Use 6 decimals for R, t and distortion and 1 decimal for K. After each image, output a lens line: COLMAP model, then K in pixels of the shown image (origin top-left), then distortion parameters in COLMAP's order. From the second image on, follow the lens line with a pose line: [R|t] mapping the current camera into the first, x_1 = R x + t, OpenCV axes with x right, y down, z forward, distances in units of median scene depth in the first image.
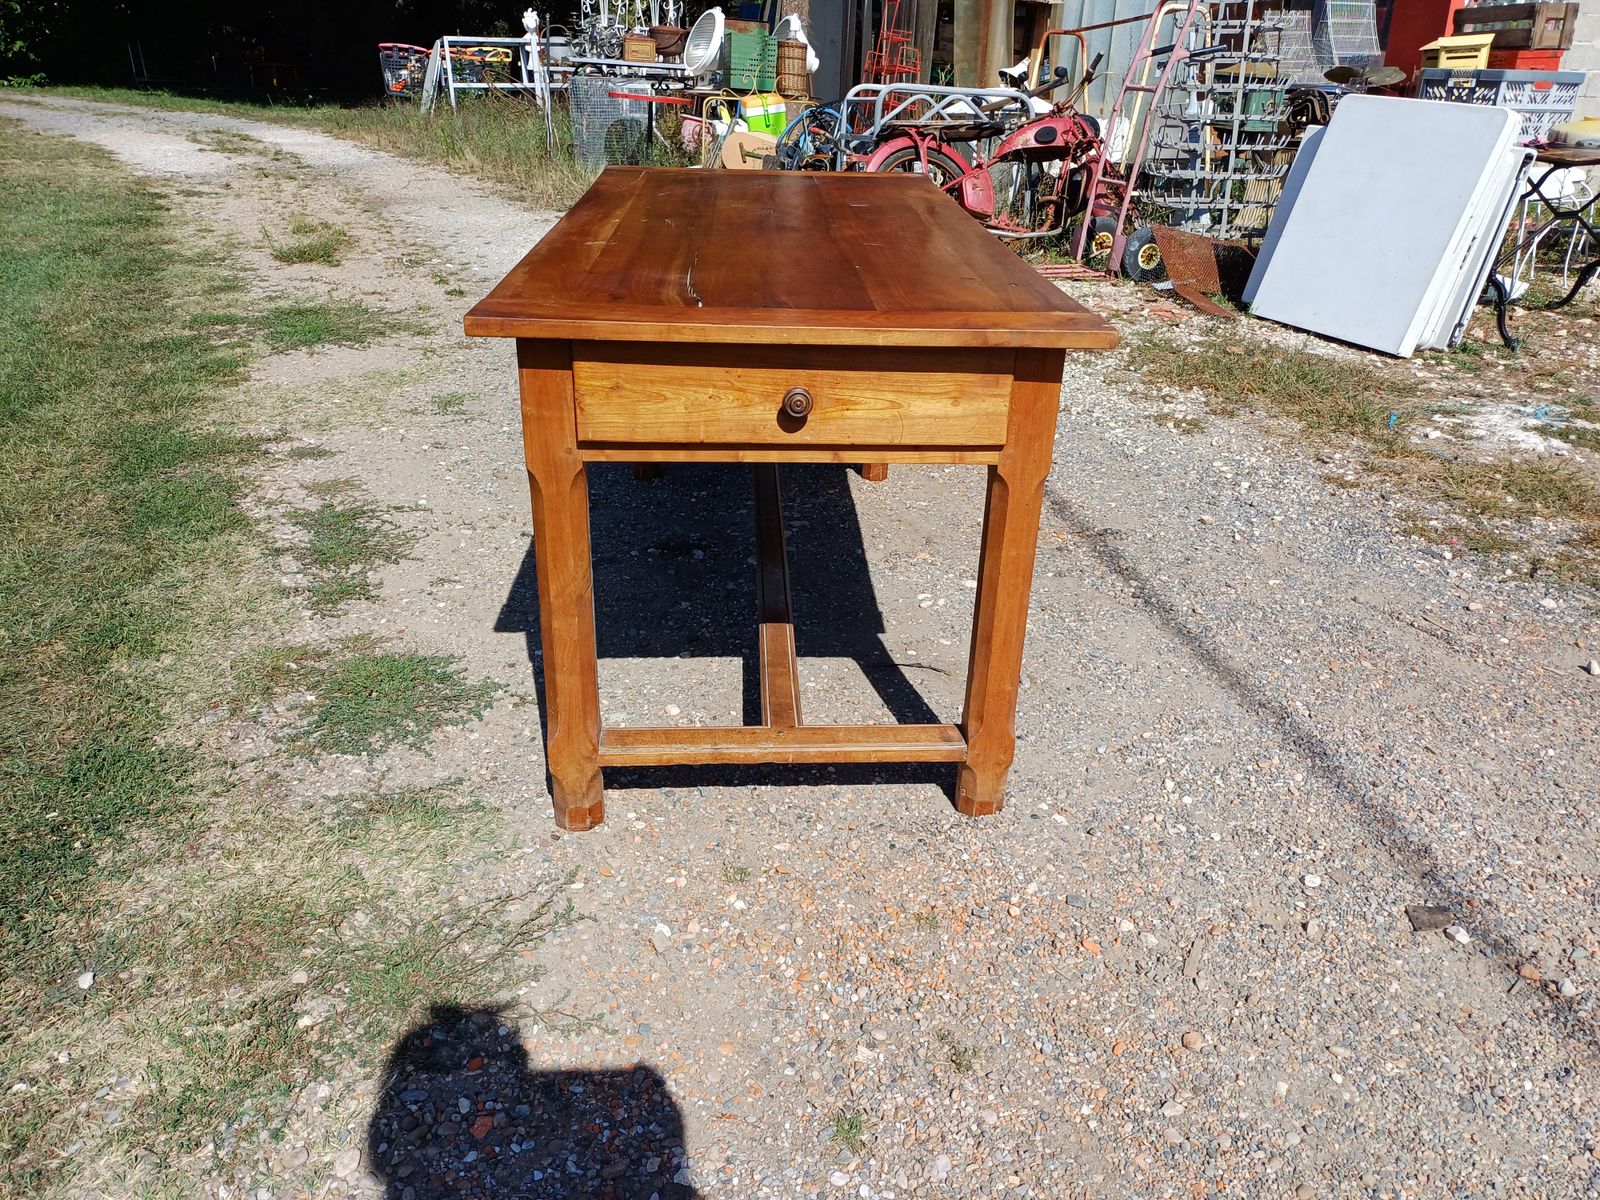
lens RADIAL K [[1198.1, 0, 819.4], [0, 1198.1, 598.7], [0, 0, 1]] dist [0.065339, -0.048560]
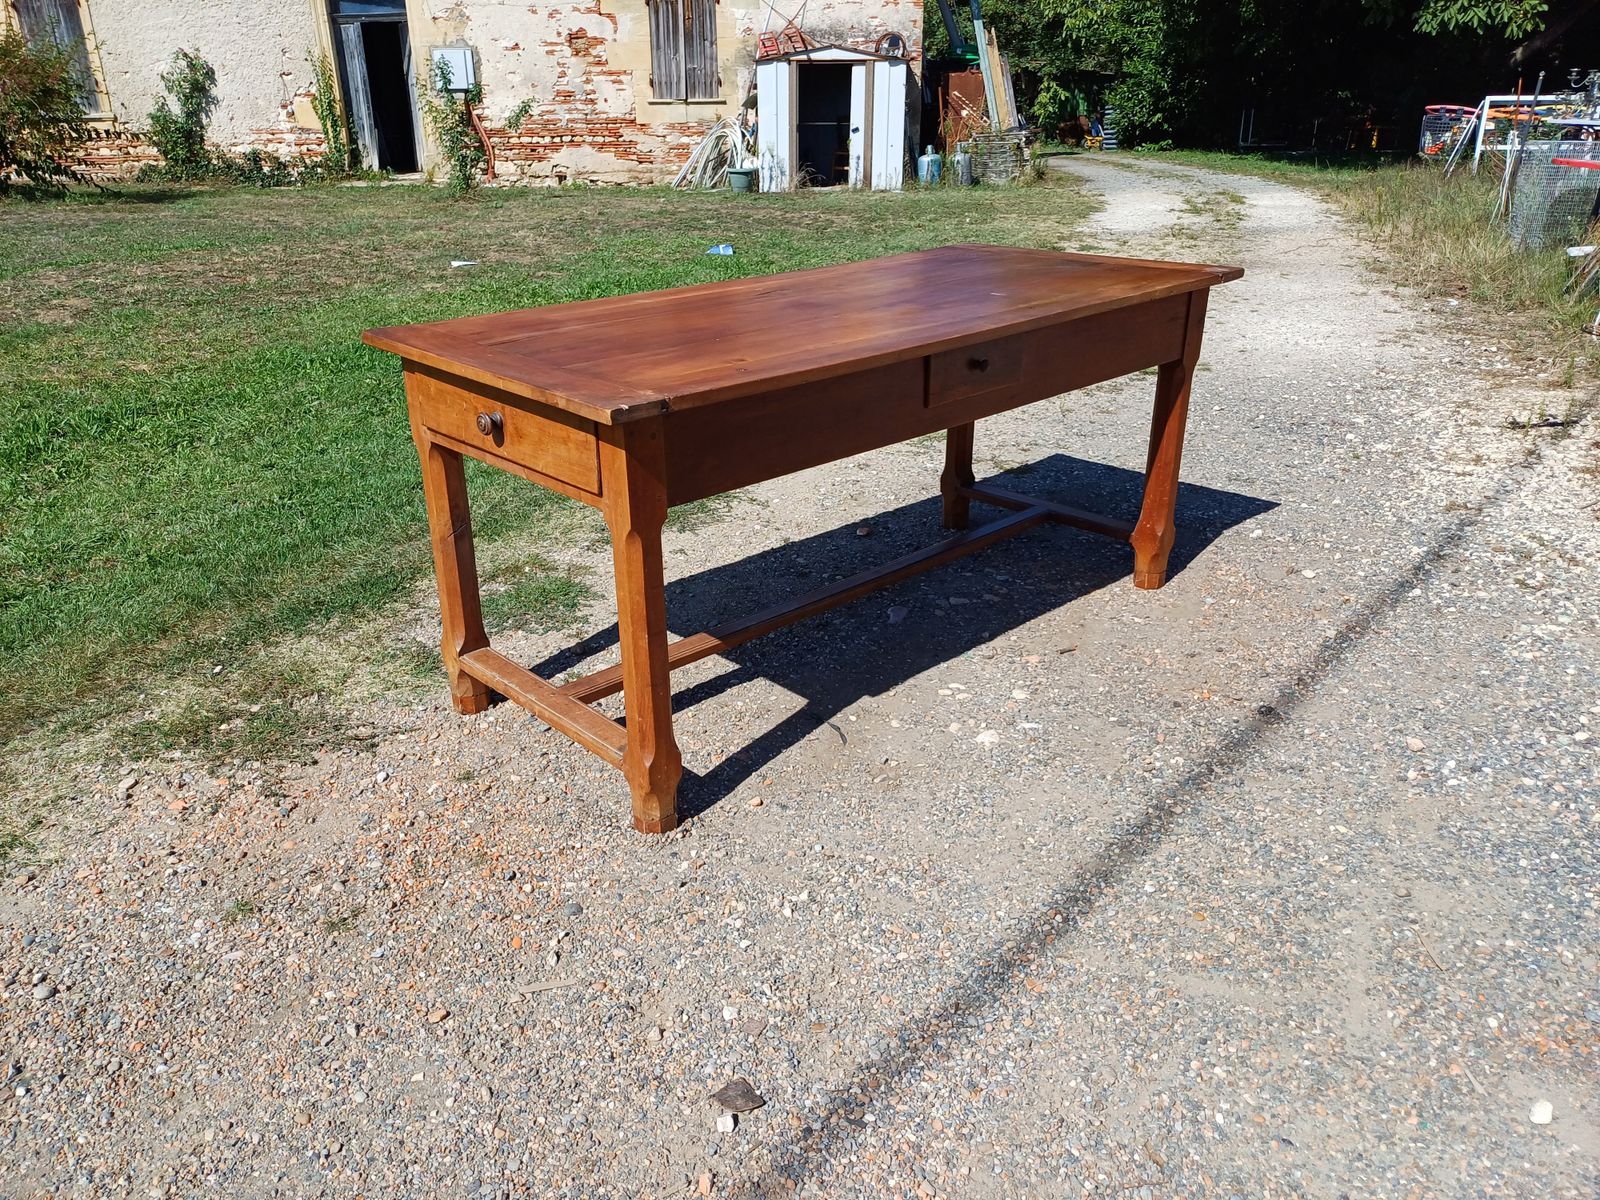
lens RADIAL K [[1201.4, 0, 782.7], [0, 1201.4, 595.3], [0, 0, 1]] dist [0.069255, -0.058020]
pose [[0.629858, 0.270596, -0.728050, 0.458705], [-0.302466, 0.948809, 0.090974, -0.078564], [0.715397, 0.162910, 0.679461, 0.141032]]
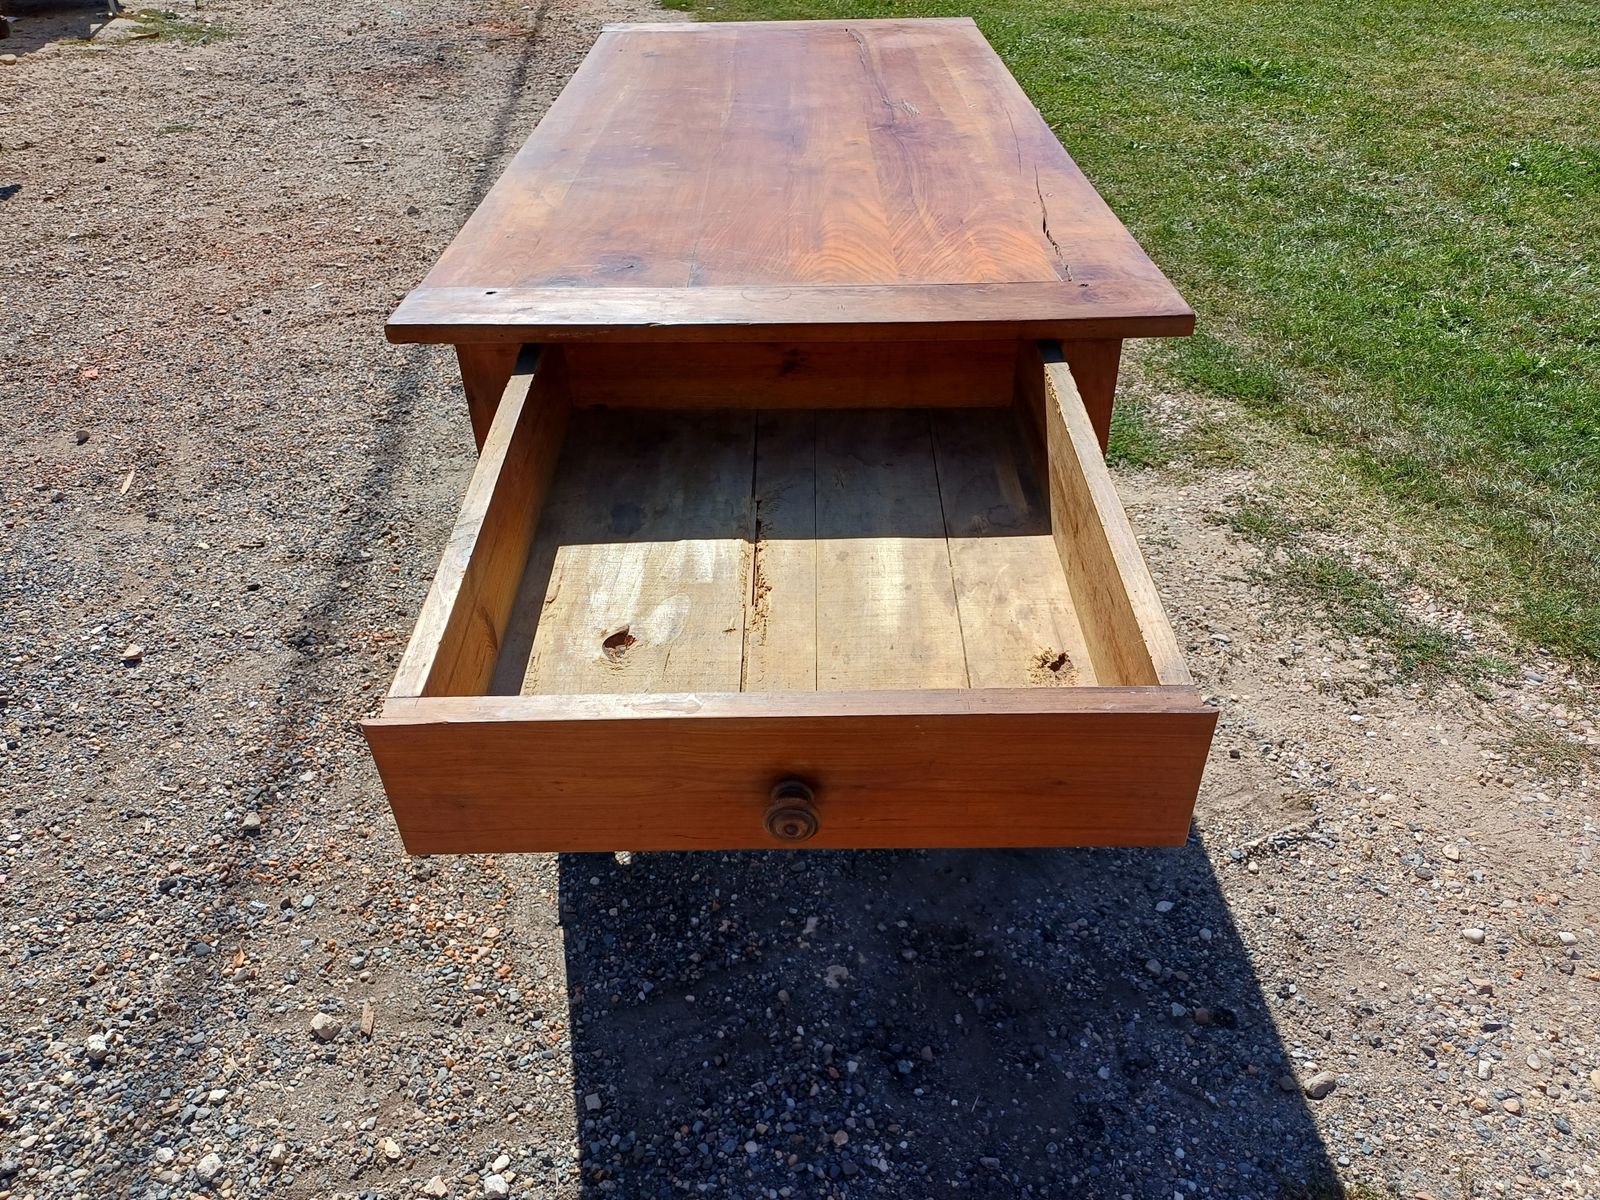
lens RADIAL K [[1175.1, 0, 794.5], [0, 1175.1, 587.3], [0, 0, 1]] dist [0.038412, -0.018080]
pose [[-0.998480, -0.044360, 0.032697, -0.046139], [0.005733, 0.506495, 0.862224, -0.484759], [-0.054810, 0.861101, -0.505471, 0.965099]]
